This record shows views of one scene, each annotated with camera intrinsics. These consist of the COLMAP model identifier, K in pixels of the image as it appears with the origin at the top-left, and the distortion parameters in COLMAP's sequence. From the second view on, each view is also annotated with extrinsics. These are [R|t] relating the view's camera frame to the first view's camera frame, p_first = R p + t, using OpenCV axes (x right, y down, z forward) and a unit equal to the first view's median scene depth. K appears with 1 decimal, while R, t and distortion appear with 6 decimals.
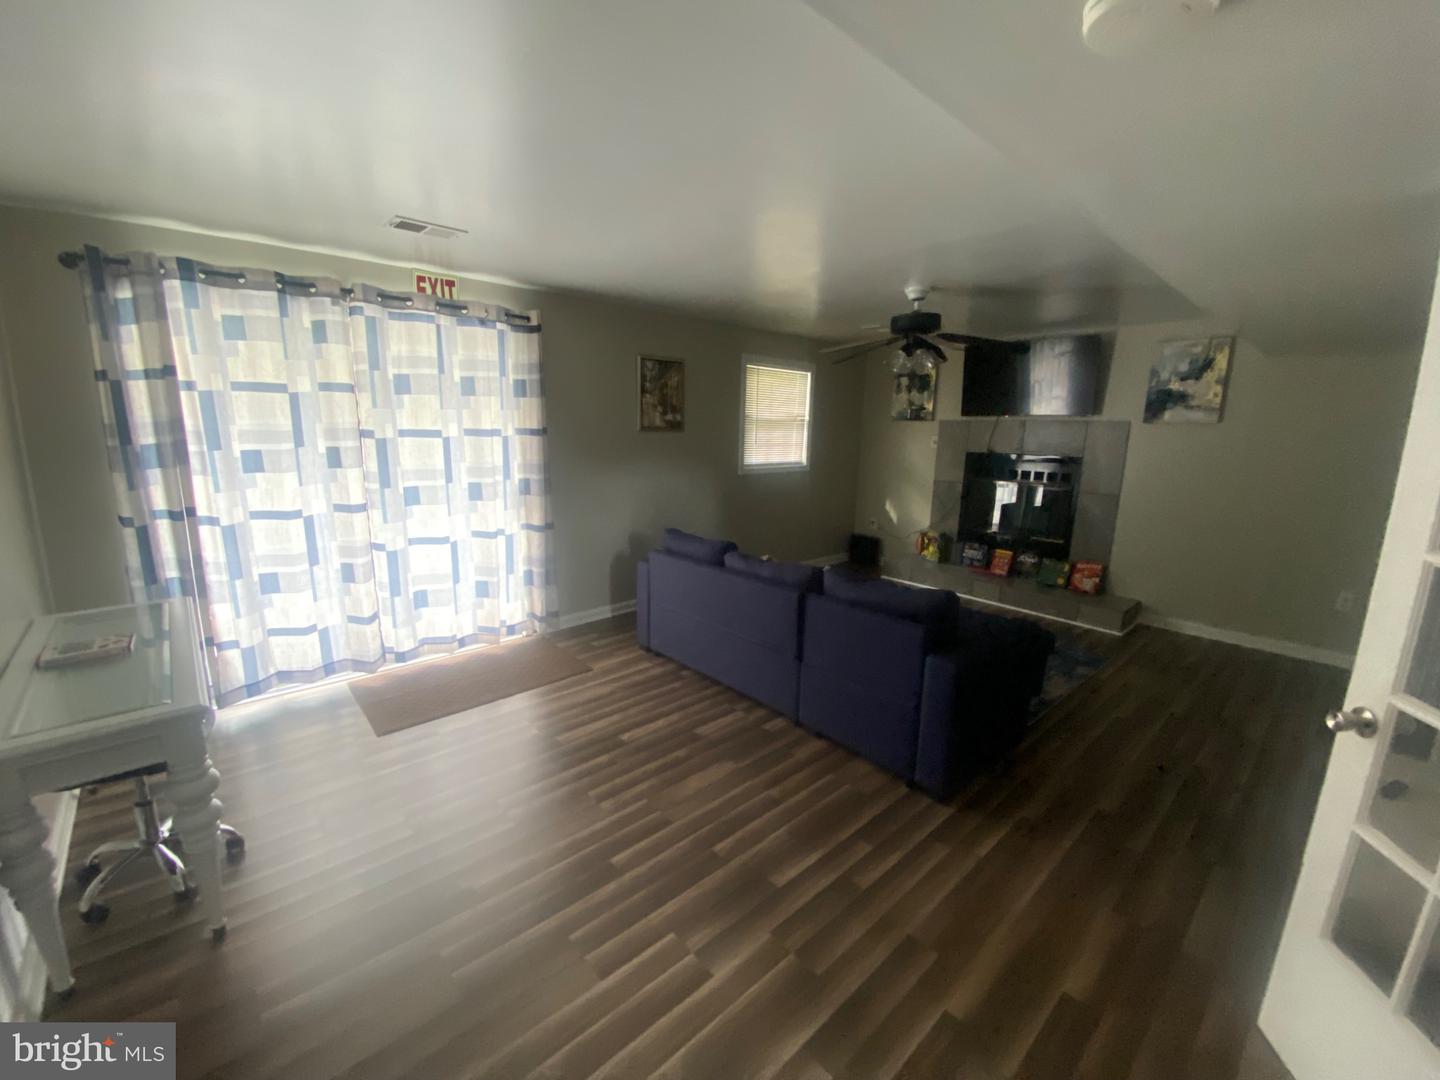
lens RADIAL K [[582.7, 0, 716.8], [0, 582.7, 536.3], [0, 0, 1]] dist [0.041707, -0.032861]
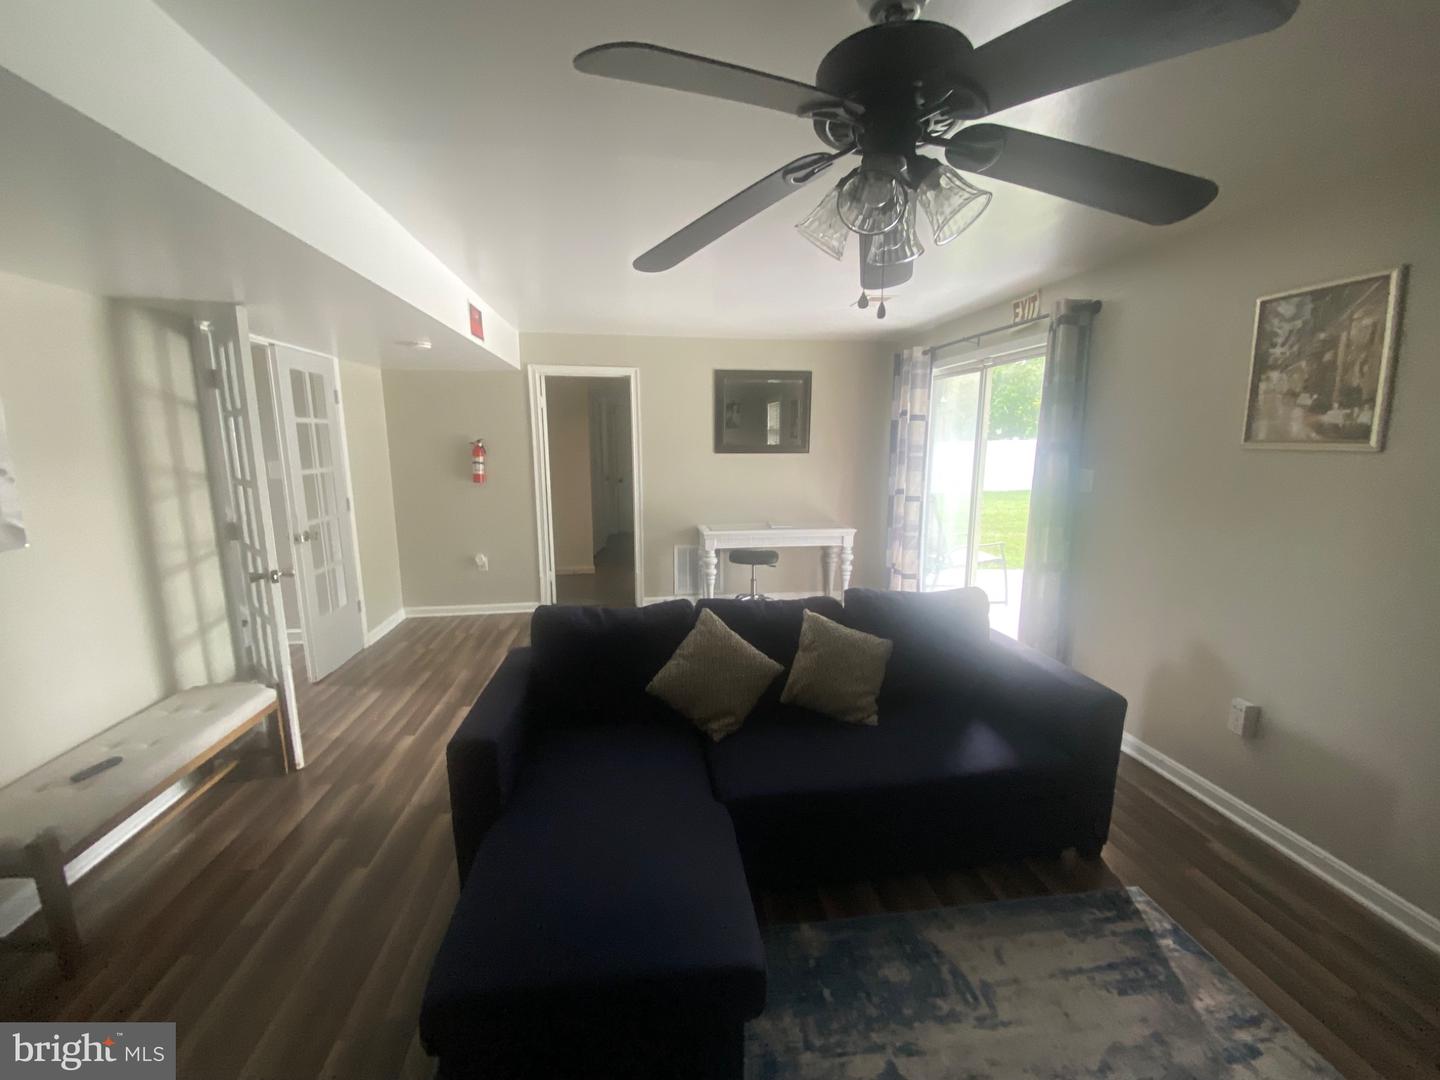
lens RADIAL K [[582.7, 0, 716.8], [0, 582.7, 536.3], [0, 0, 1]] dist [0.041707, -0.032861]
pose [[-0.567392, 0.112563, -0.815718, 0.523867], [-0.170389, 0.953125, 0.250042, -0.155403], [0.805626, 0.280861, -0.521616, 0.900317]]
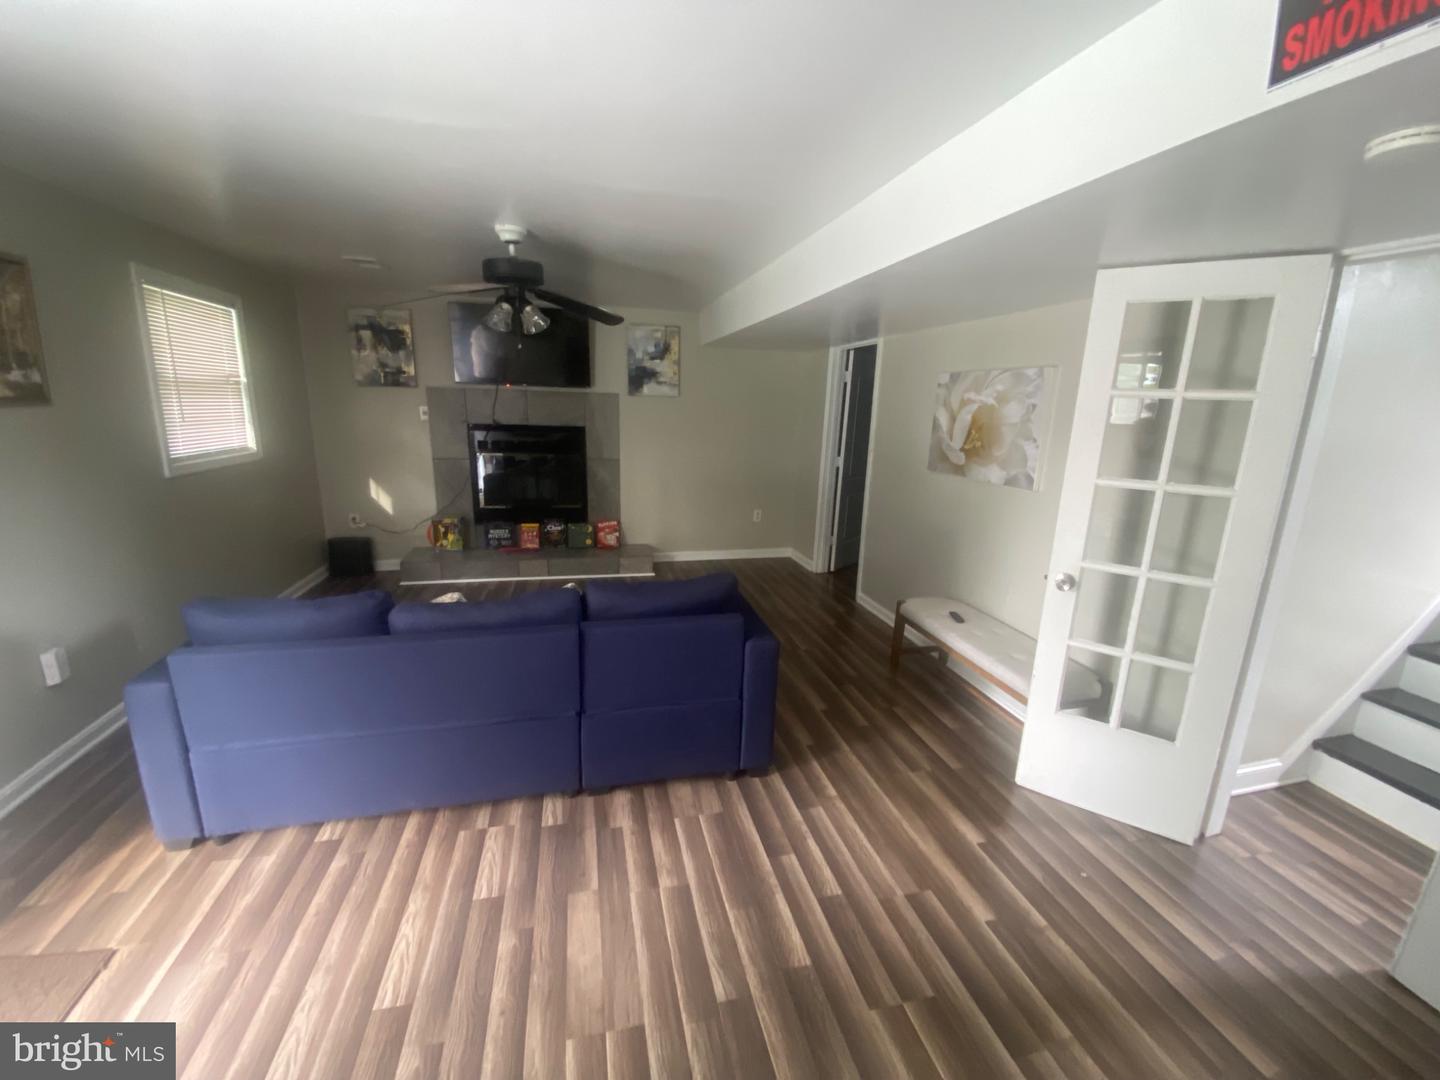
lens RADIAL K [[582.7, 0, 716.8], [0, 582.7, 536.3], [0, 0, 1]] dist [0.041707, -0.032861]
pose [[0.483969, -0.200540, 0.851797, -0.235904], [0.149869, 0.978000, 0.145101, -0.060291], [-0.862156, 0.057434, 0.503376, 0.282952]]
